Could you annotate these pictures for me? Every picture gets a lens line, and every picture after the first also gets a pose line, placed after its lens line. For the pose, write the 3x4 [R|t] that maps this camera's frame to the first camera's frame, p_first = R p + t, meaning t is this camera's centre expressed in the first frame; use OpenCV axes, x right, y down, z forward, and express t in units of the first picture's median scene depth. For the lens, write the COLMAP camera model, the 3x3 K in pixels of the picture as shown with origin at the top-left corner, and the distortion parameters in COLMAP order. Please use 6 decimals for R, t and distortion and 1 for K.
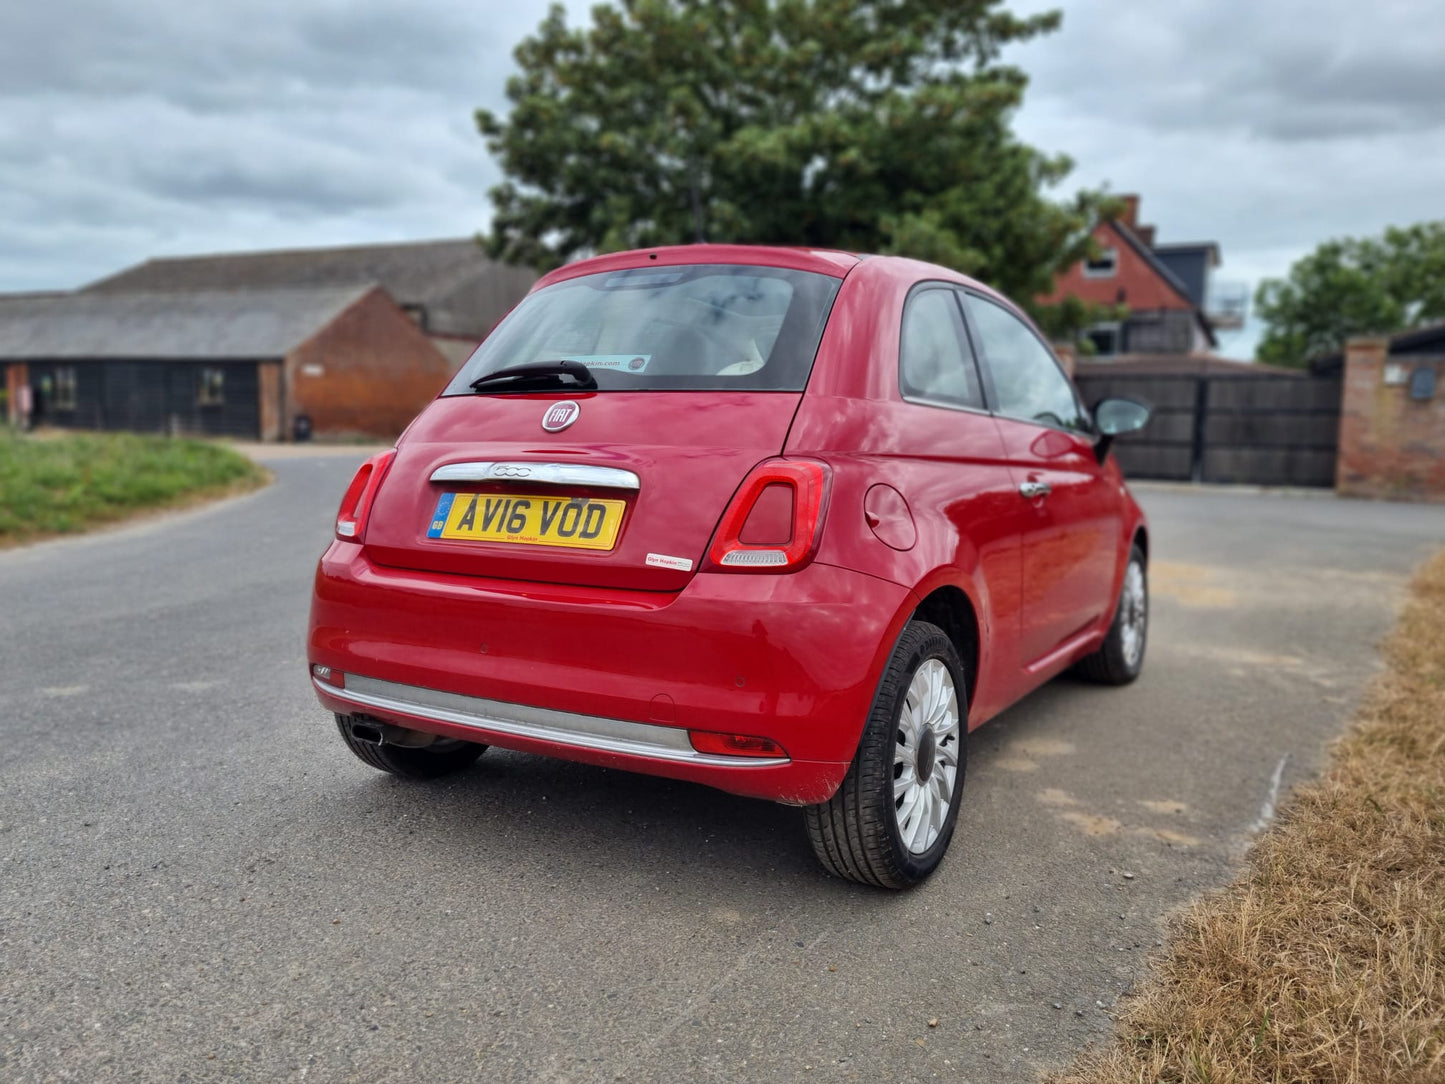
lens RADIAL K [[1132.2, 0, 713.8], [0, 1132.2, 548.5], [0, 0, 1]] dist [0.082228, -0.058903]
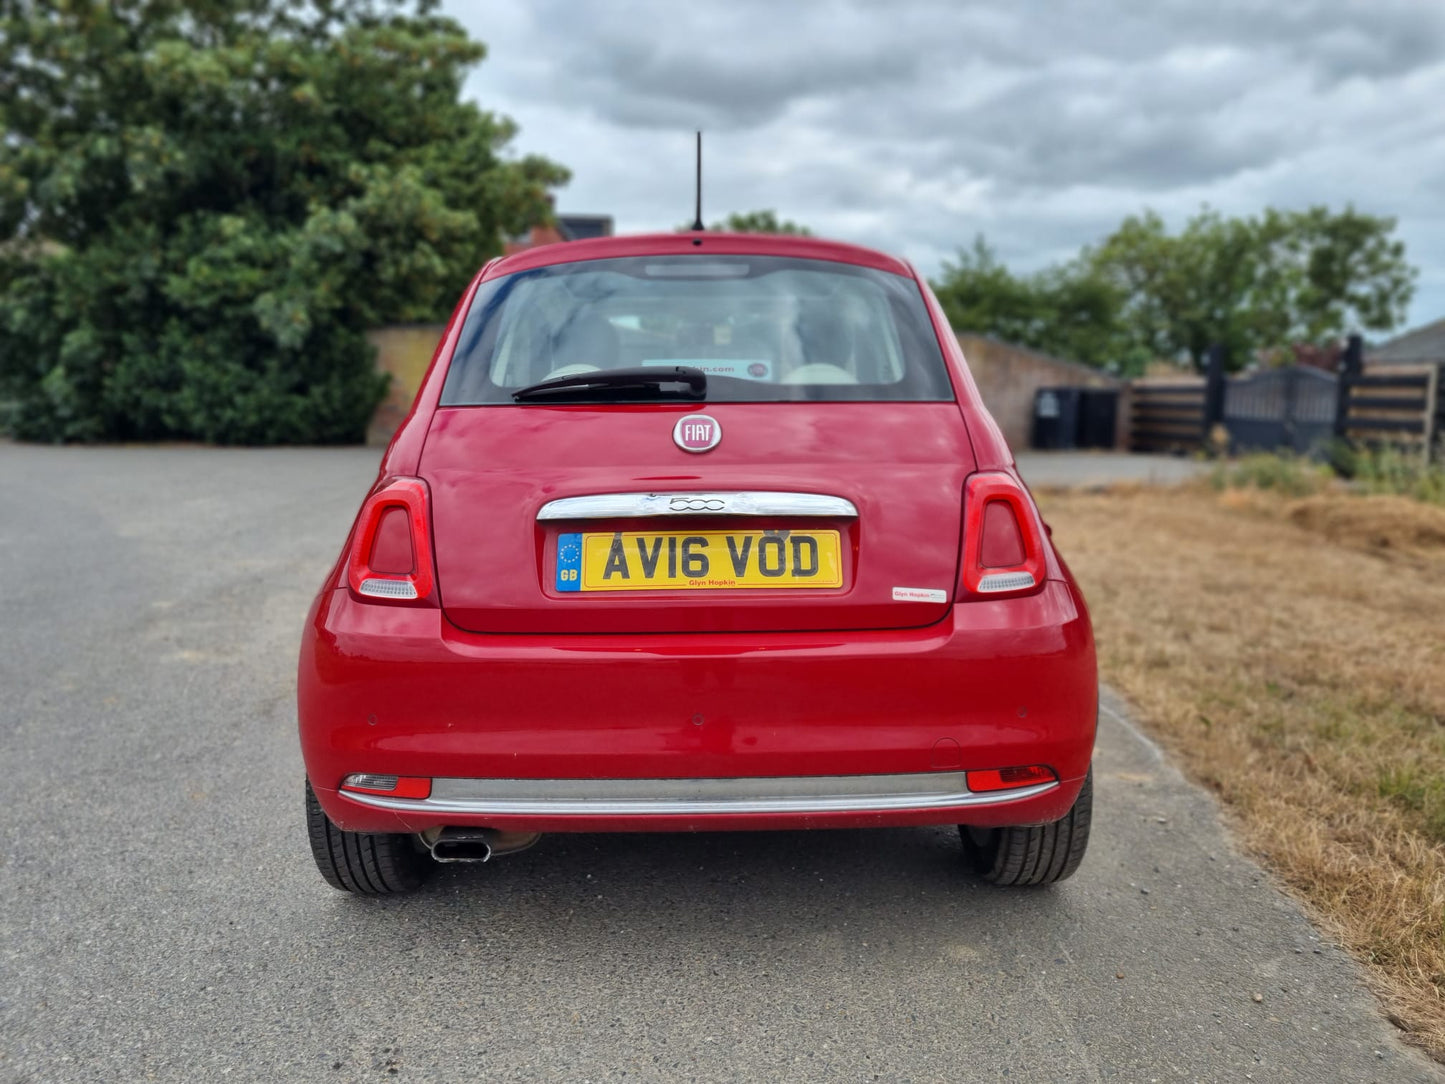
lens RADIAL K [[1132.2, 0, 709.2], [0, 1132.2, 565.0], [0, 0, 1]] dist [0.082228, -0.058903]
pose [[0.843867, -0.095202, 0.528039, -0.556916], [0.068319, 0.995188, 0.070244, -0.073880], [-0.532185, -0.023202, 0.846310, 0.260128]]
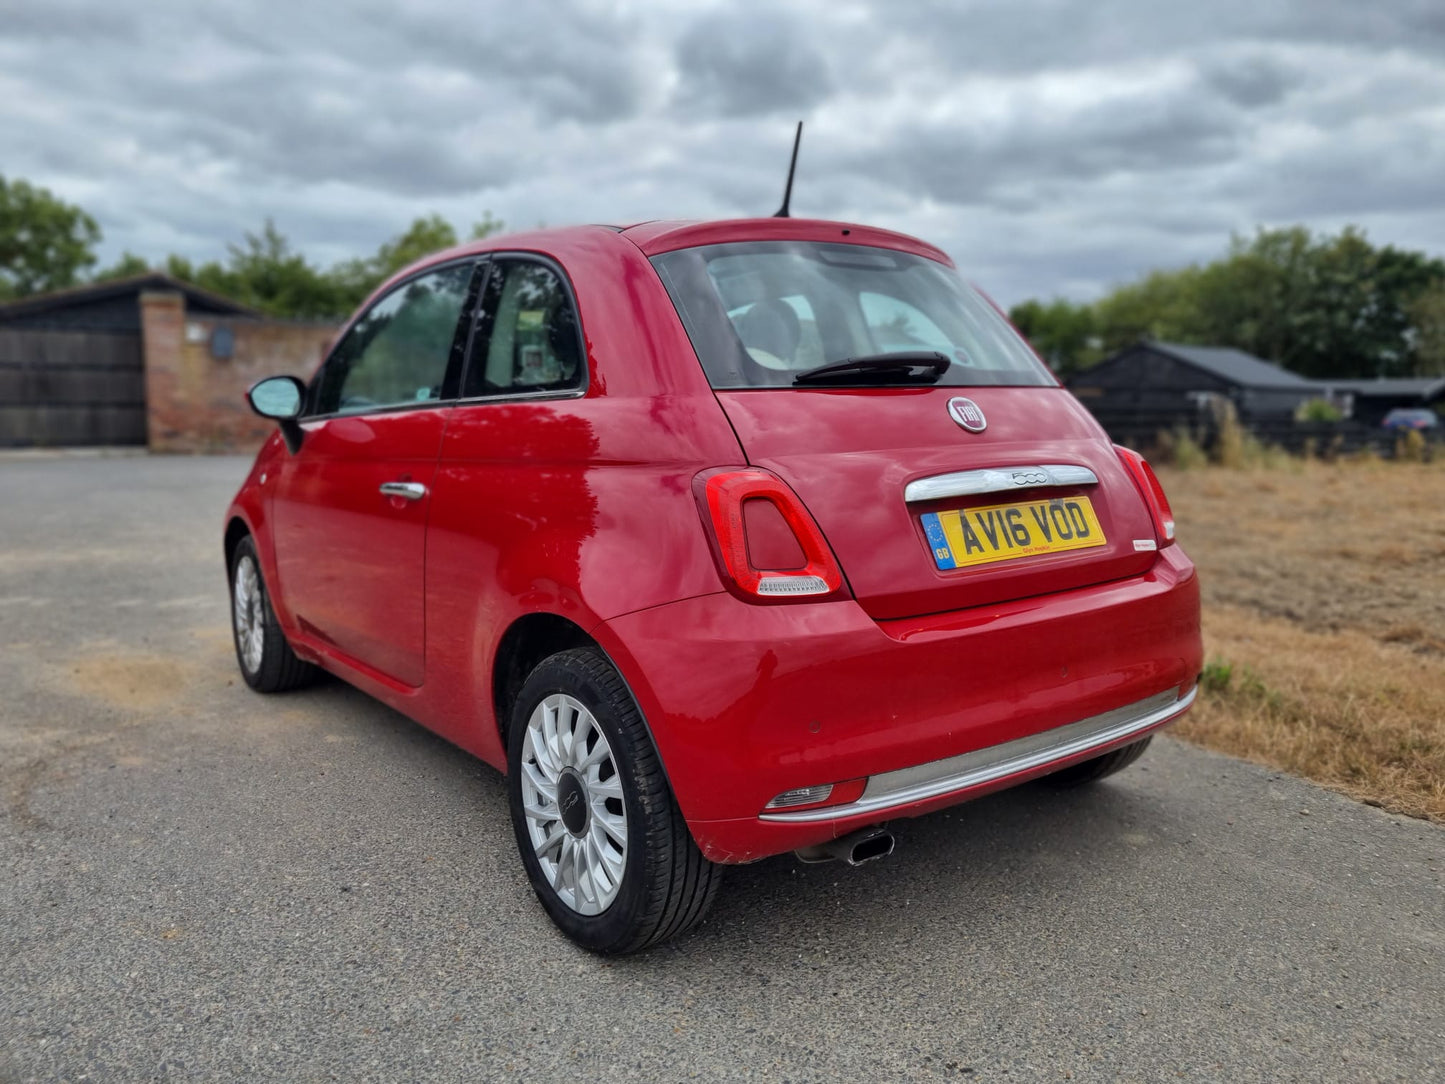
lens RADIAL K [[1132.2, 0, 729.9], [0, 1132.2, 543.6], [0, 0, 1]] dist [0.082228, -0.058903]
pose [[0.343470, -0.140254, 0.928632, -1.009462], [0.101073, 0.988563, 0.111921, -0.128938], [-0.933709, 0.055418, 0.353718, 0.819377]]
